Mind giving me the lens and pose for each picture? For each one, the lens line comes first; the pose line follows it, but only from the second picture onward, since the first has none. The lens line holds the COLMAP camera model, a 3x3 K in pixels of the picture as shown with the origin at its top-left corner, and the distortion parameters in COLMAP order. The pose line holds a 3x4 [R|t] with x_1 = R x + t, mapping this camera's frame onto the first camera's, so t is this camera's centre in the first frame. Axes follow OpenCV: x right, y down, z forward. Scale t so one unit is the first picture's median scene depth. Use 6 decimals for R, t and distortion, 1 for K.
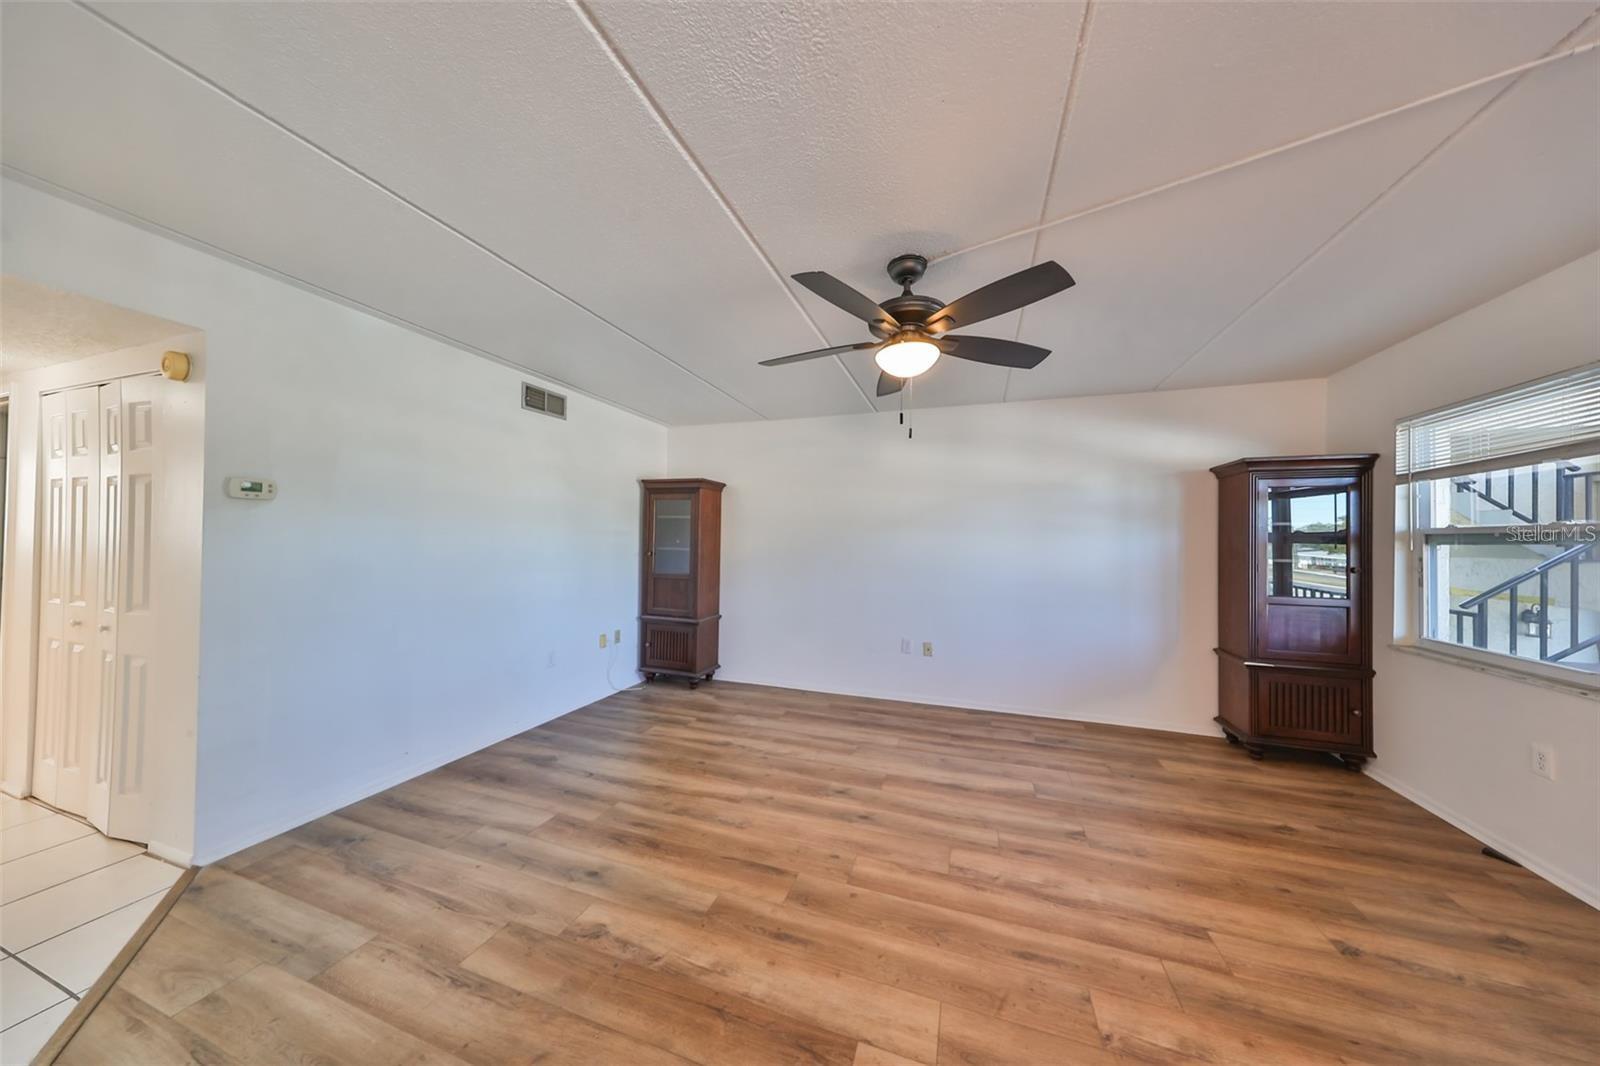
lens RADIAL K [[493.8, 0, 809.4], [0, 493.8, 537.3], [0, 0, 1]] dist [-0.001081, -0.000027]
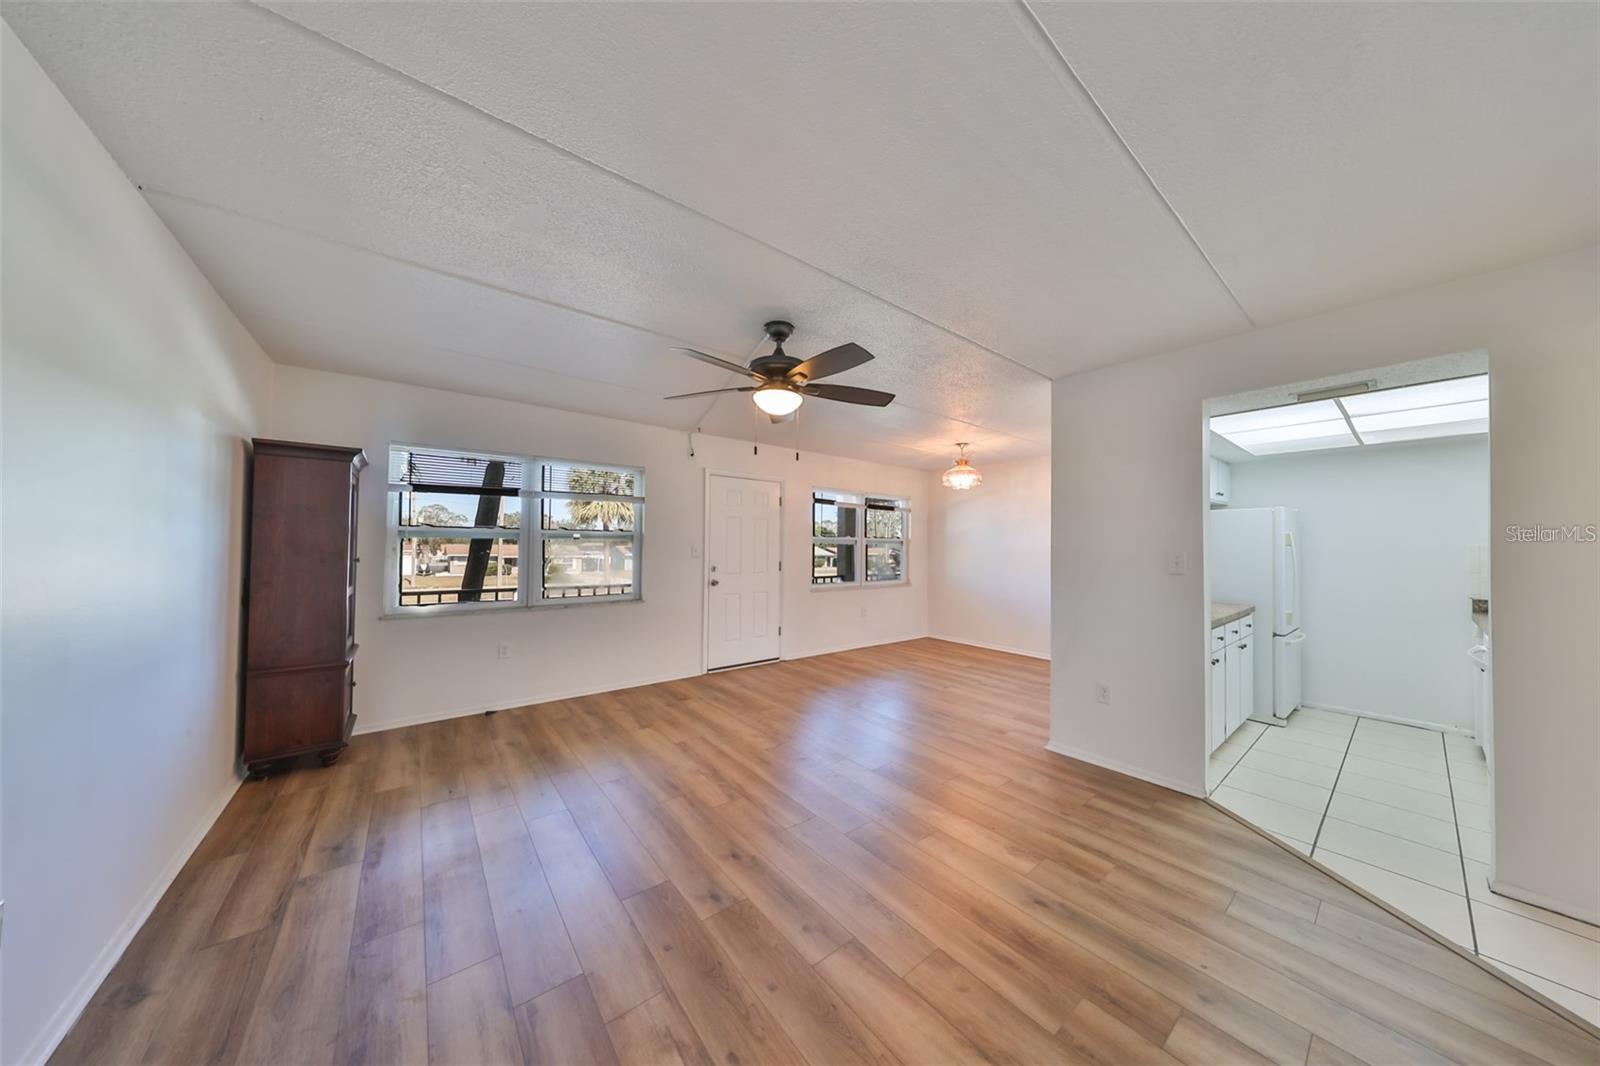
lens RADIAL K [[484.7, 0, 809.1], [0, 484.7, 535.4], [0, 0, 1]] dist [0.000588, 0.000108]
pose [[-0.842404, -0.009778, 0.538758, -0.395024], [-0.024460, 0.999499, -0.020105, 0.008956], [-0.538292, -0.030114, -0.842220, 1.441205]]
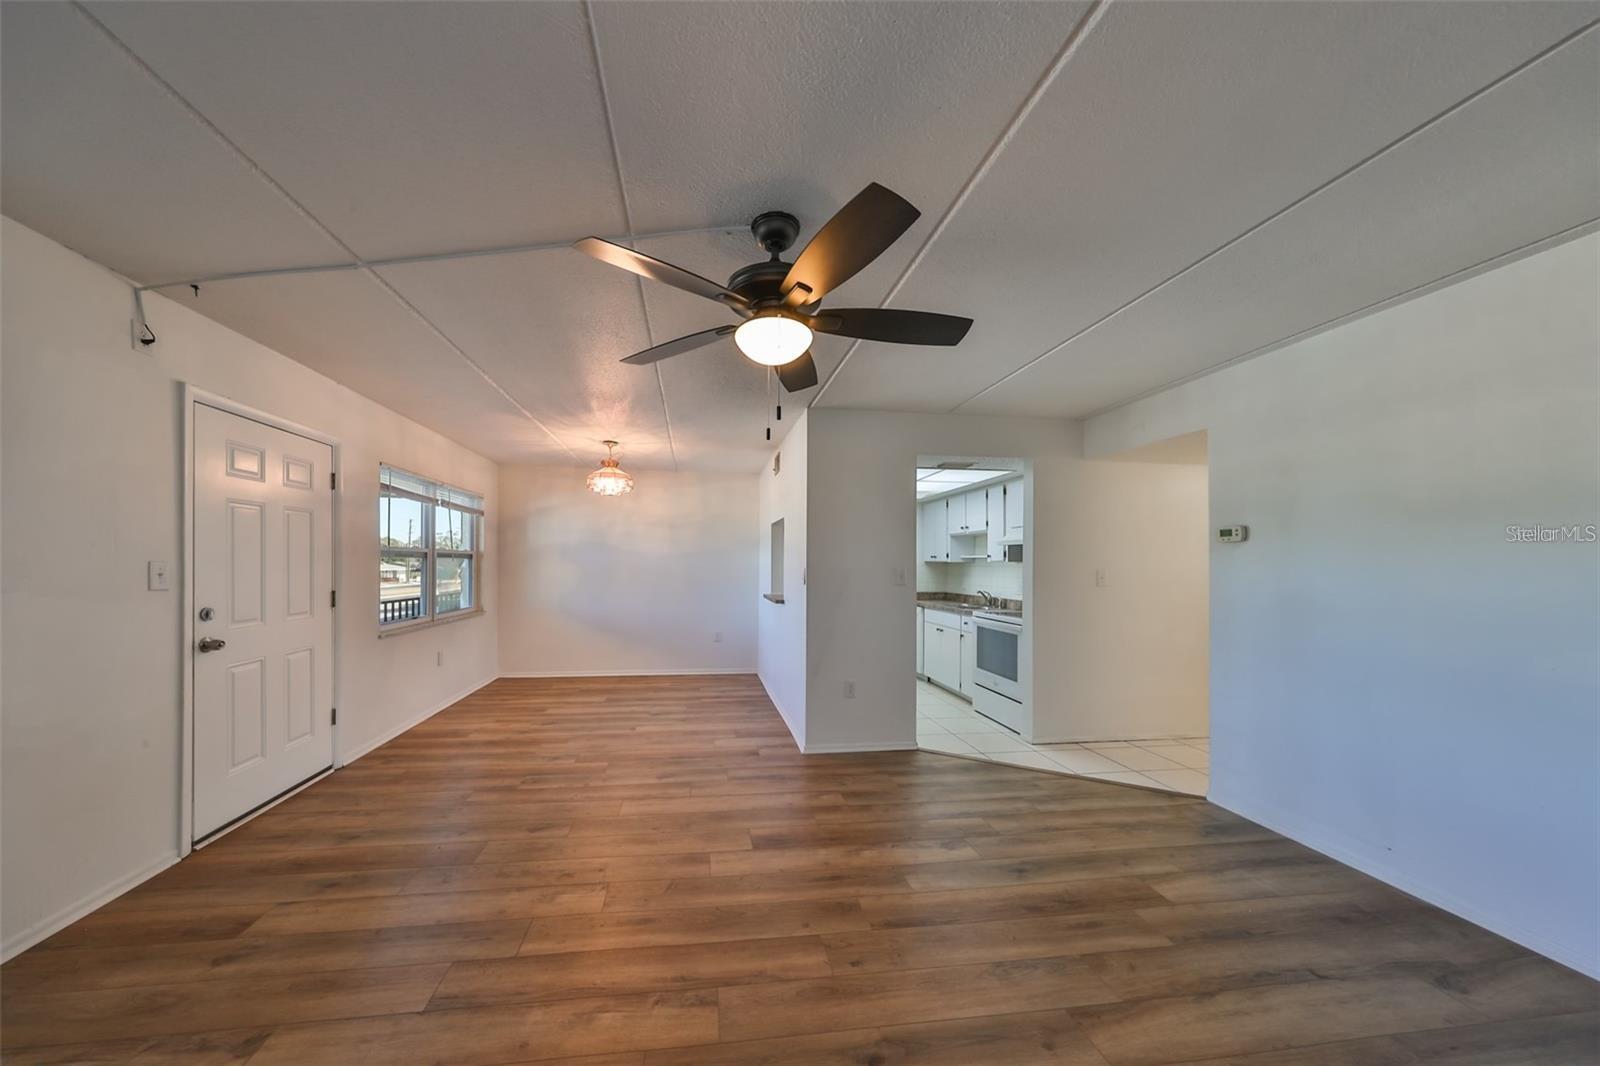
lens RADIAL K [[506.7, 0, 753.3], [0, 506.7, 559.7], [0, 0, 1]] dist [0.001131, 0.000003]
pose [[-0.906609, -0.023609, -0.421311, 0.418443], [-0.017031, 0.999667, -0.019369, 0.016397], [0.421628, -0.010385, -0.906709, 1.260279]]
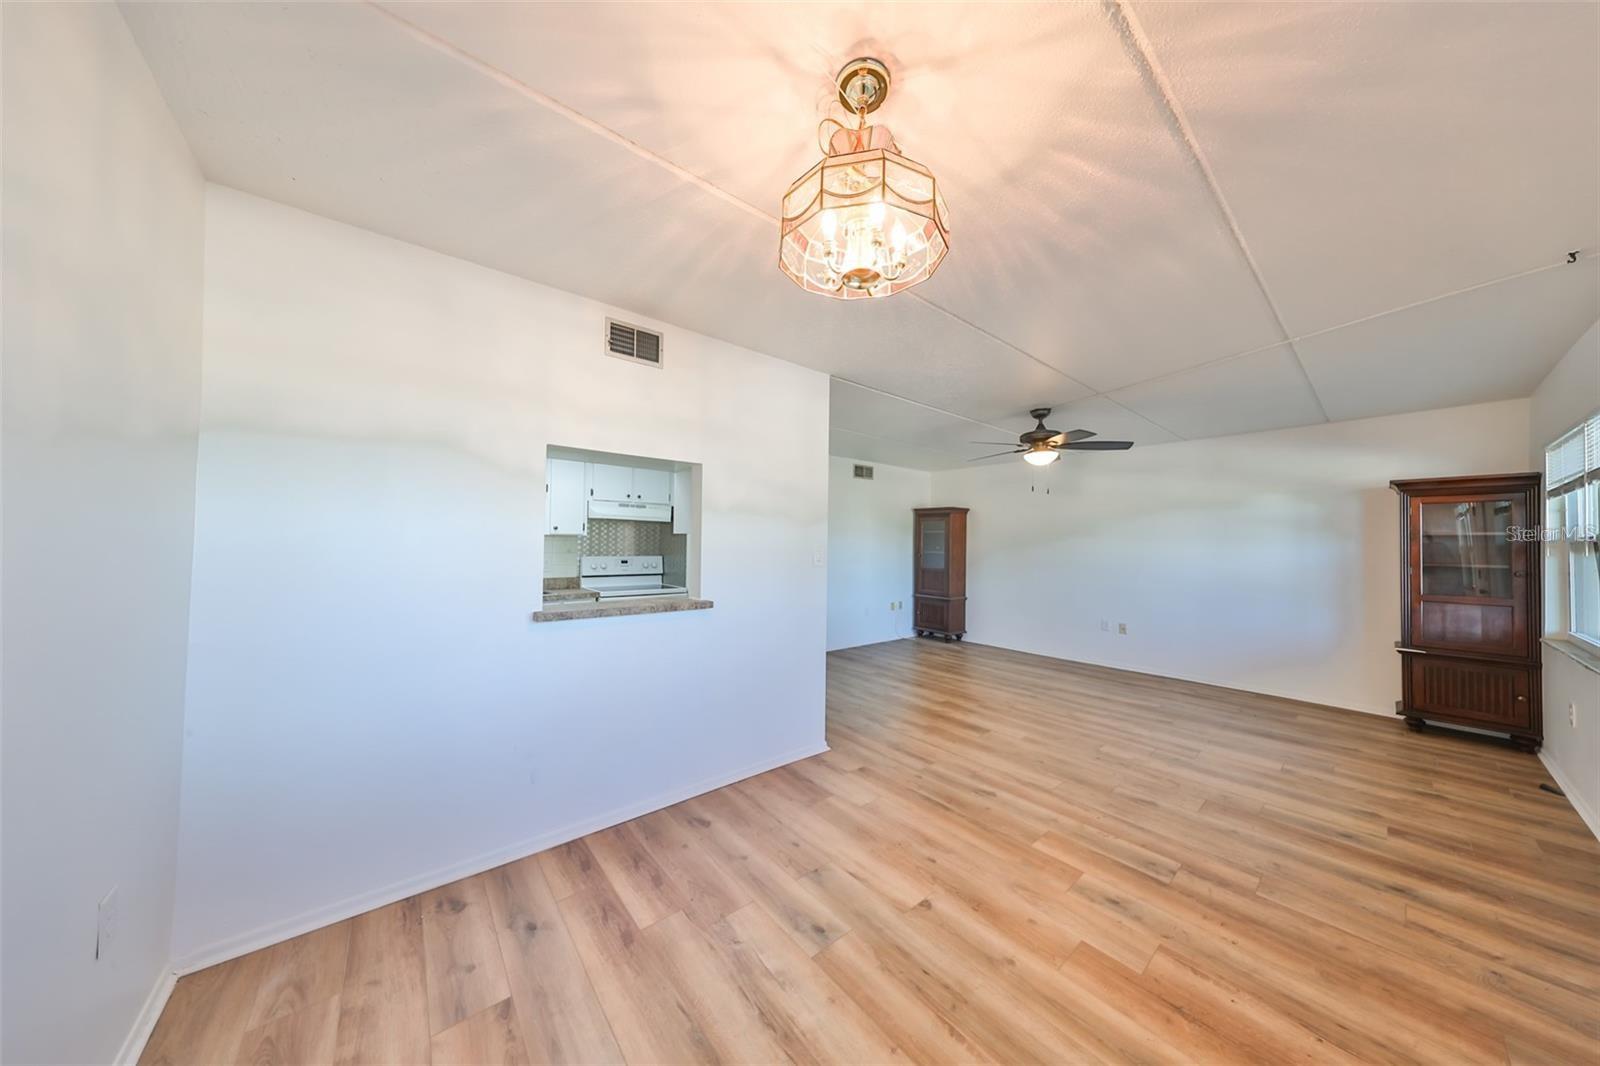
lens RADIAL K [[503.2, 0, 800.0], [0, 503.2, 533.0], [0, 0, 1]] dist [-0.003121, -0.000128]
pose [[0.849902, -0.011373, -0.526818, 0.321249], [-0.001247, 0.999721, -0.023595, 0.000978], [0.526940, 0.020710, 0.849650, -0.917148]]
